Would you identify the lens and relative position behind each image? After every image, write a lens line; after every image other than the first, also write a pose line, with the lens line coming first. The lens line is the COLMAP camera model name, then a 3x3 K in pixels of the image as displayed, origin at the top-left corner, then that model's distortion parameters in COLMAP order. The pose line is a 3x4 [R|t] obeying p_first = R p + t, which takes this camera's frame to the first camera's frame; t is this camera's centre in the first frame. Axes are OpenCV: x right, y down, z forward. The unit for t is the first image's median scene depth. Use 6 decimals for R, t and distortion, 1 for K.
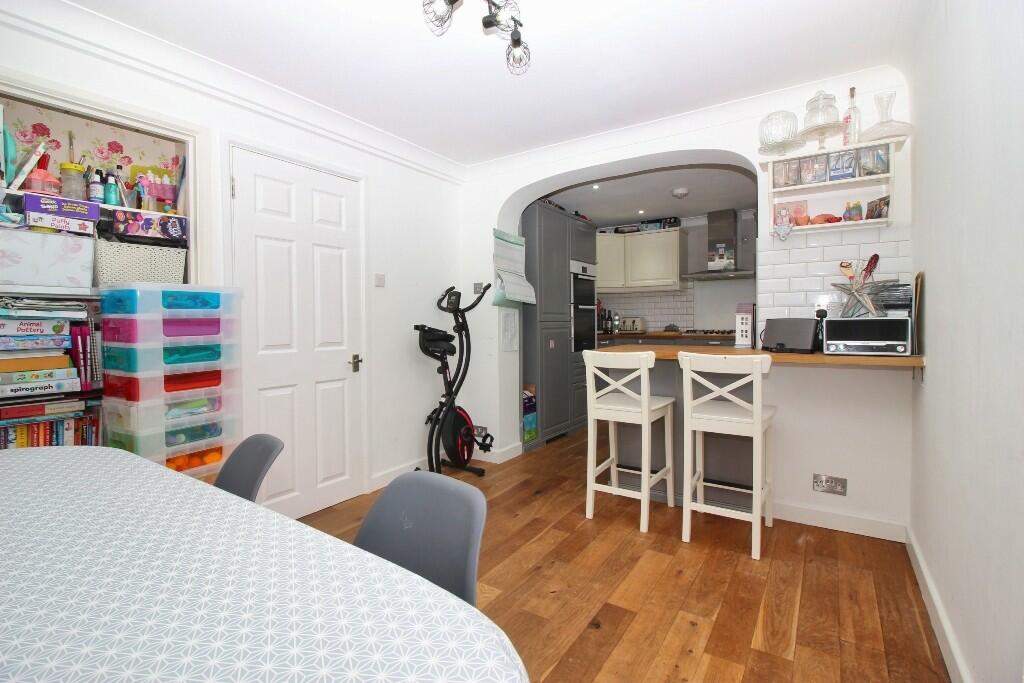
lens RADIAL K [[471.2, 0, 508.2], [0, 471.2, 328.5], [0, 0, 1]] dist [0.000105, -0.018496]
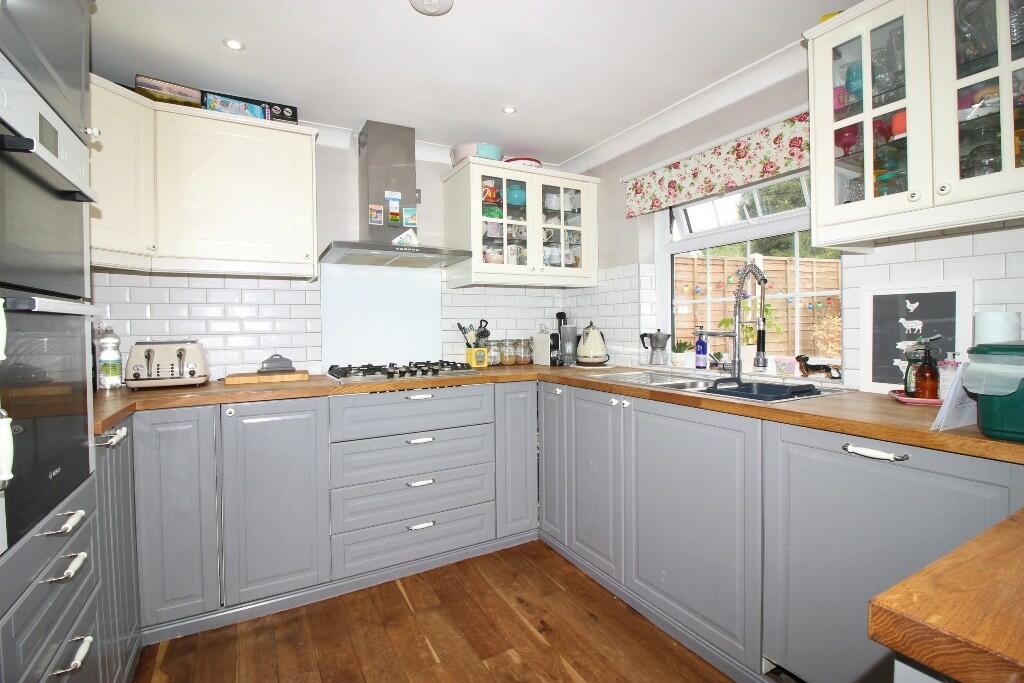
lens RADIAL K [[458.9, 0, 495.3], [0, 458.9, 328.6], [0, 0, 1]] dist [0.000206, -0.016505]
pose [[0.464067, -0.004638, 0.885788, 0.158031], [0.018512, 0.999819, -0.004464, -0.067917], [-0.885607, 0.018469, 0.464069, 1.493235]]
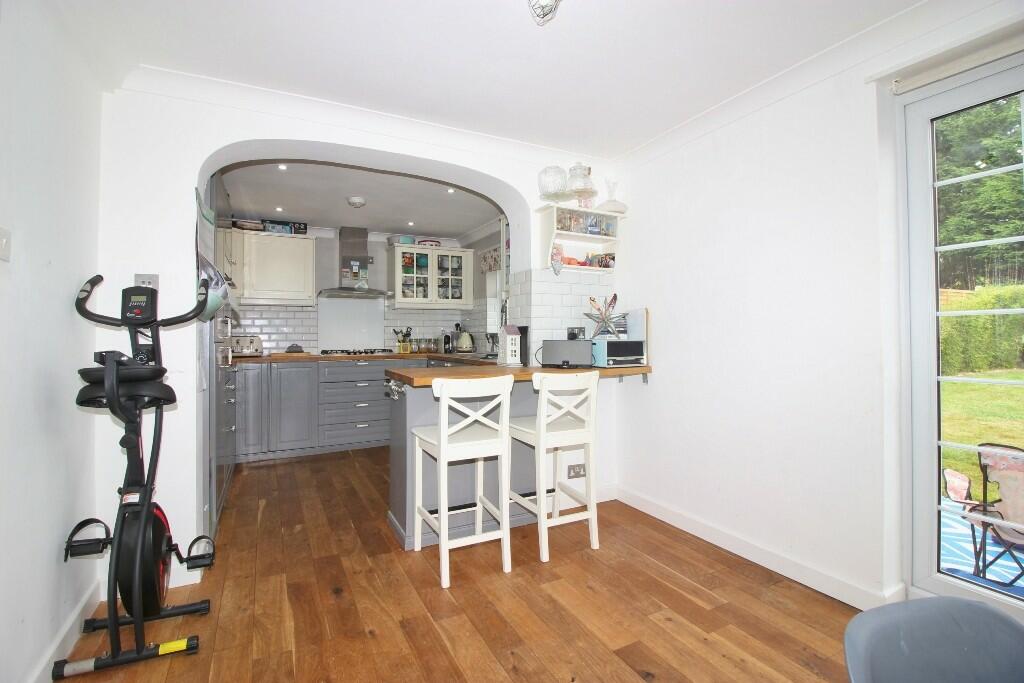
lens RADIAL K [[471.2, 0, 508.2], [0, 471.2, 328.5], [0, 0, 1]] dist [0.000105, -0.018496]
pose [[0.478460, 0.021504, 0.877846, -0.547468], [0.012105, 0.999444, -0.031081, -0.015246], [-0.878026, 0.025497, 0.477933, 0.564959]]
